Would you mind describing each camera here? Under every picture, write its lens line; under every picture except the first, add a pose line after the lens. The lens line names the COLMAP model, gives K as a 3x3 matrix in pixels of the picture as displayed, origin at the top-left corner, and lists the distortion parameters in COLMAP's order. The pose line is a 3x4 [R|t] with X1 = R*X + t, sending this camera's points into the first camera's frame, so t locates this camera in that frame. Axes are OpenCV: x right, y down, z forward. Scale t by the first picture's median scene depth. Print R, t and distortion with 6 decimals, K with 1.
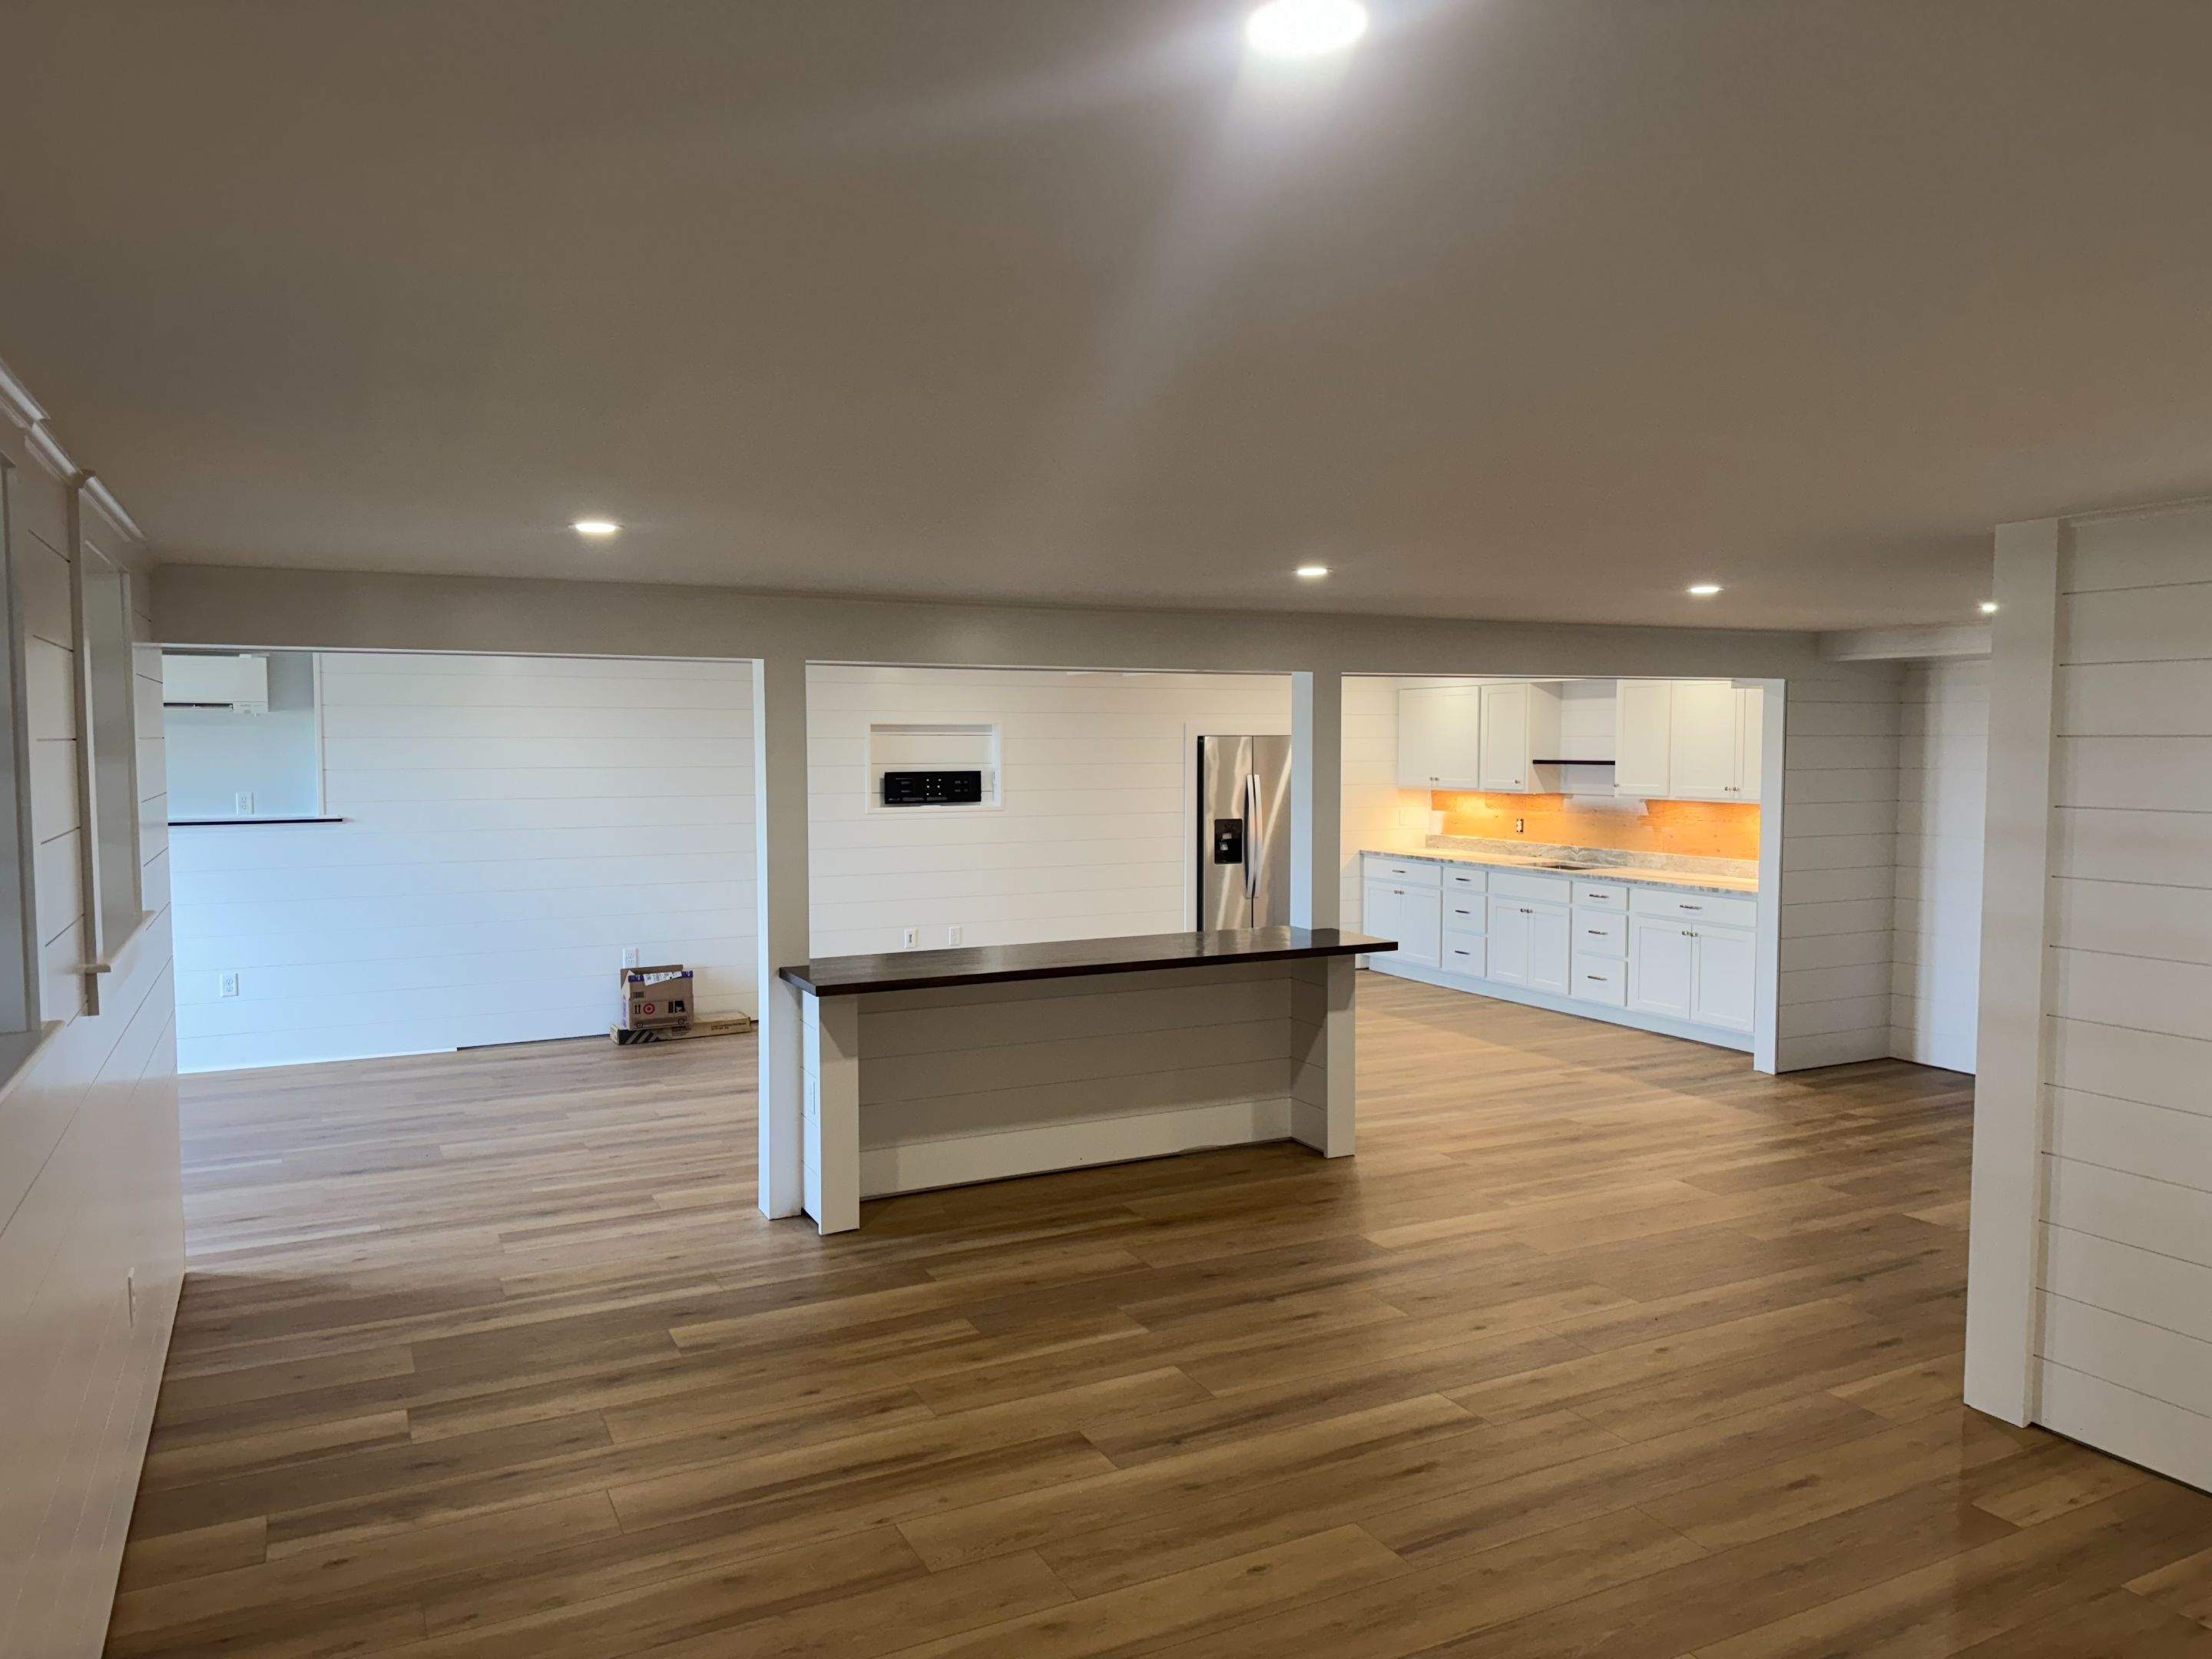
lens RADIAL K [[1540.2, 0, 1109.6], [0, 1540.2, 836.9], [0, 0, 1]] dist [0.081223, -0.096311]
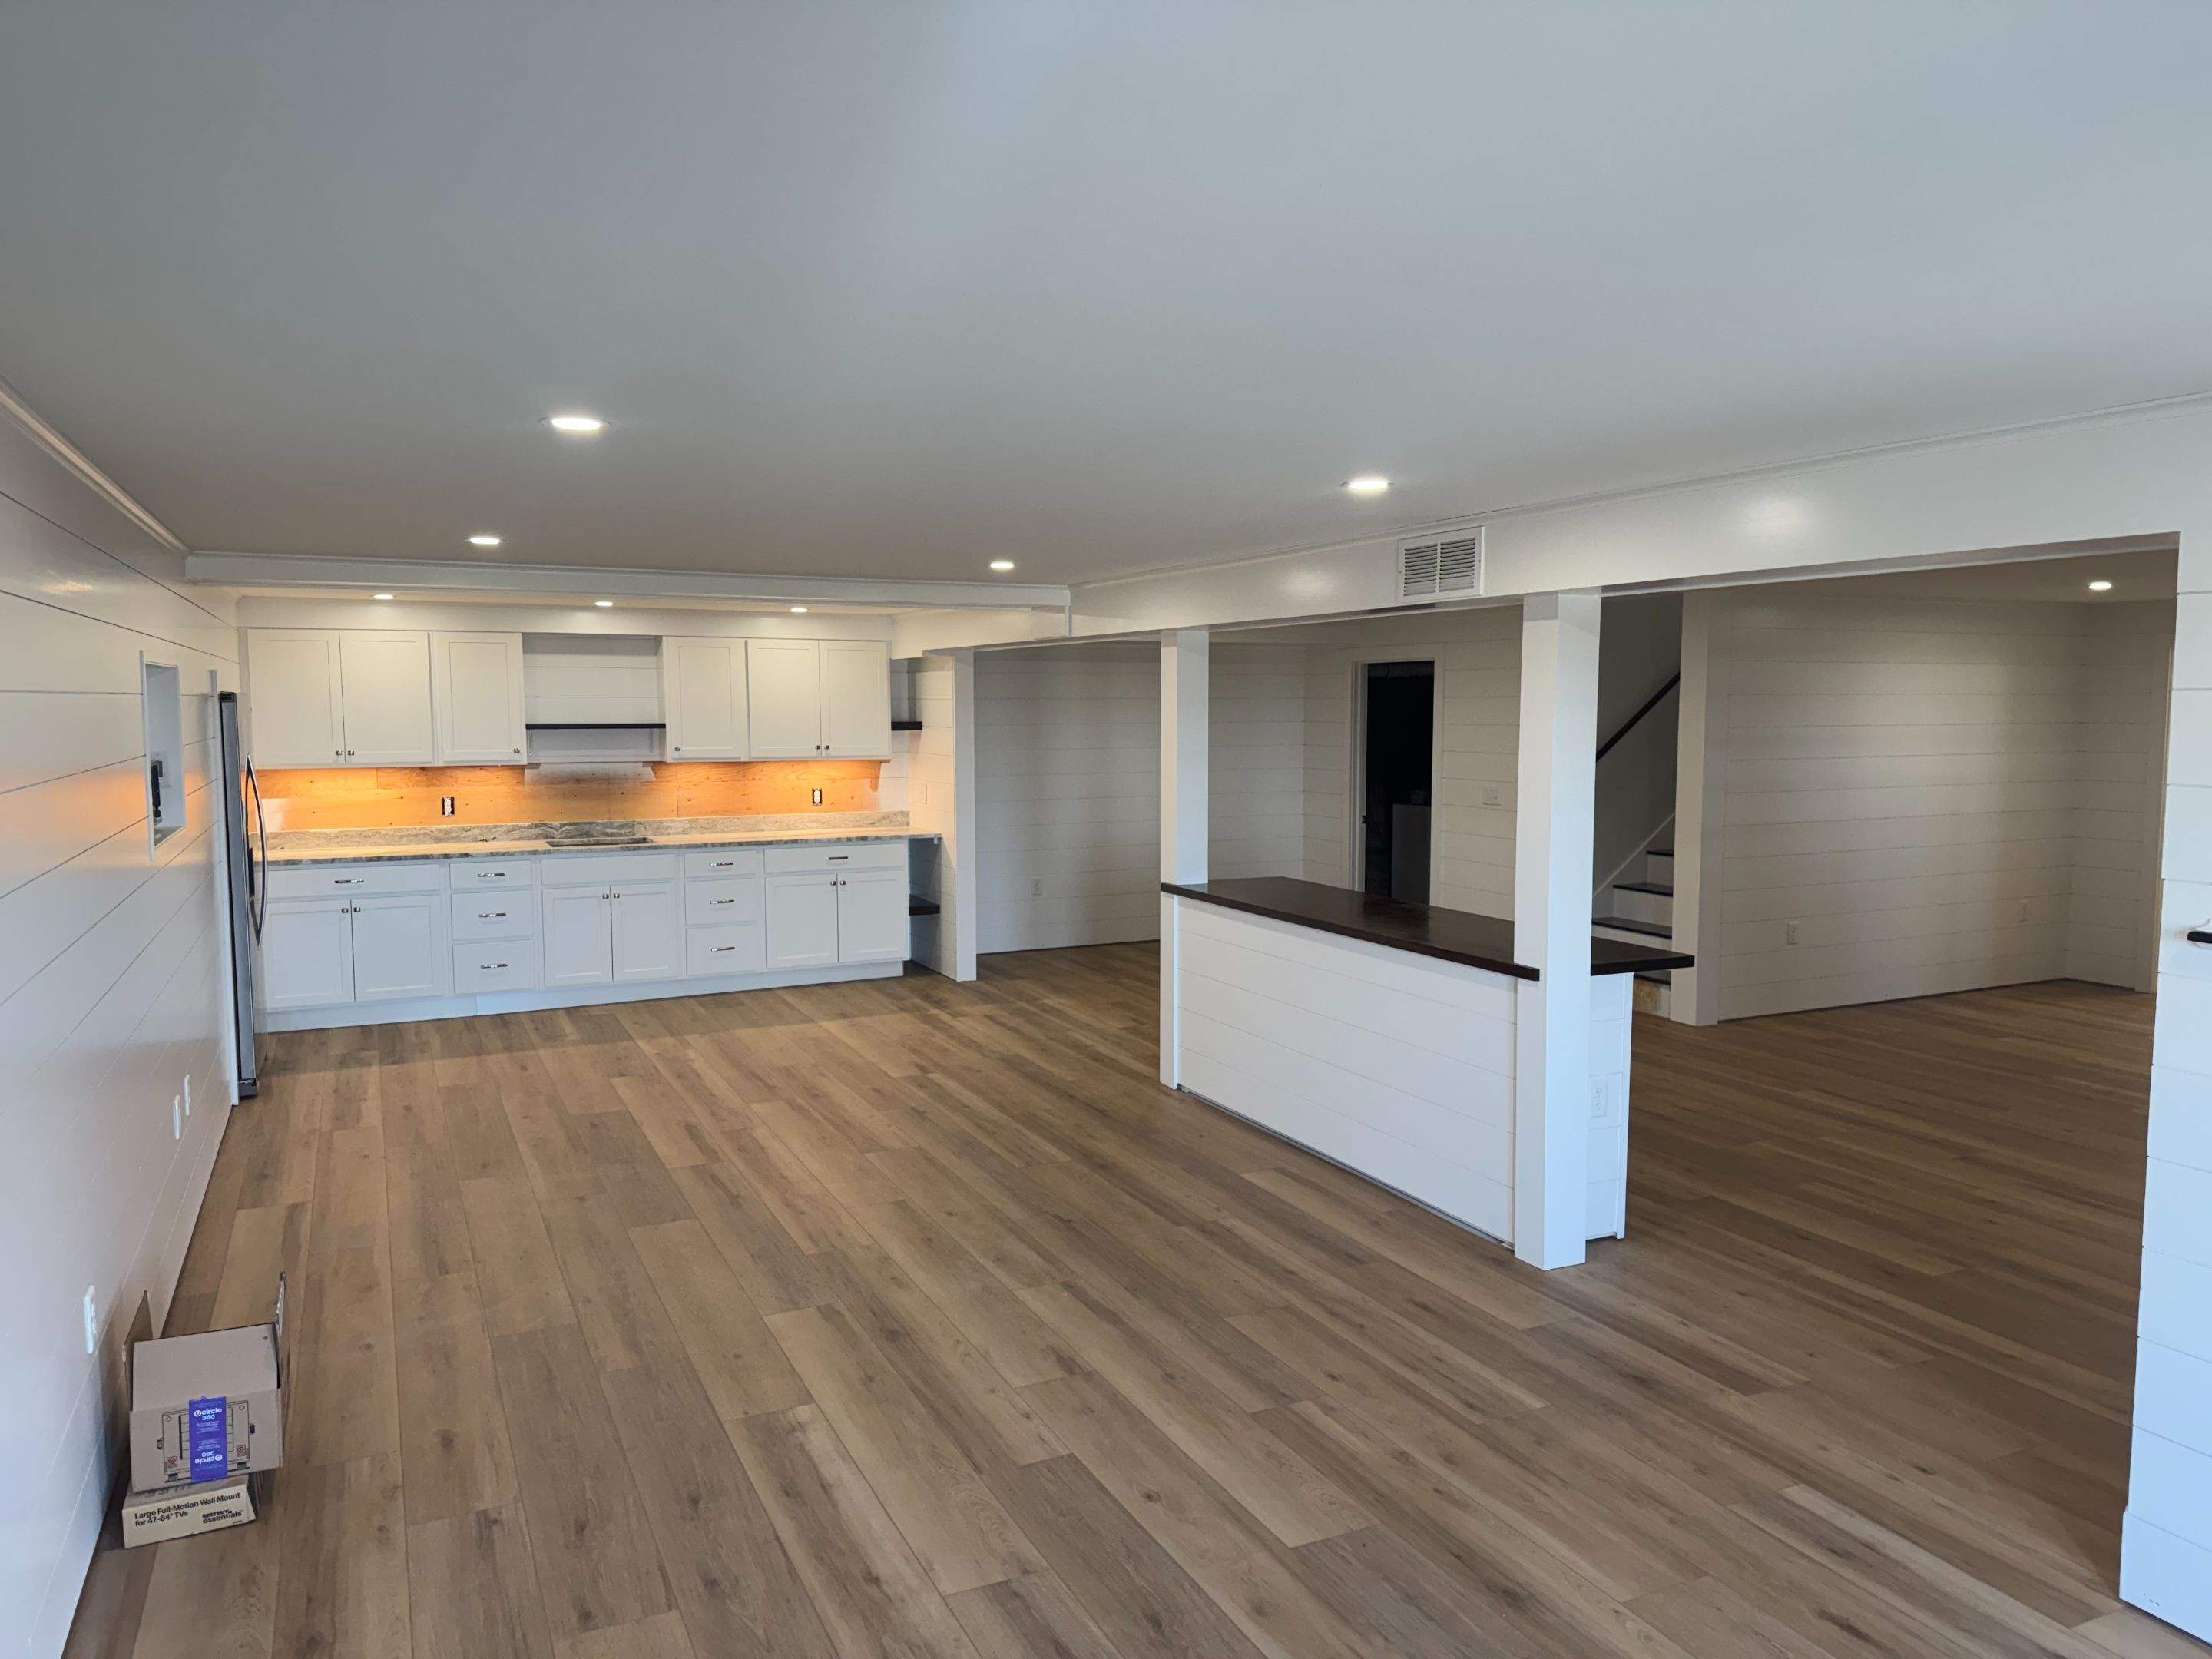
lens RADIAL K [[1540.2, 0, 1109.6], [0, 1540.2, 836.9], [0, 0, 1]] dist [0.081223, -0.096311]
pose [[0.020553, -0.086760, 0.996017, -0.899473], [0.065264, 0.994219, 0.085256, -0.063174], [-0.997656, 0.063251, 0.026097, 1.044102]]
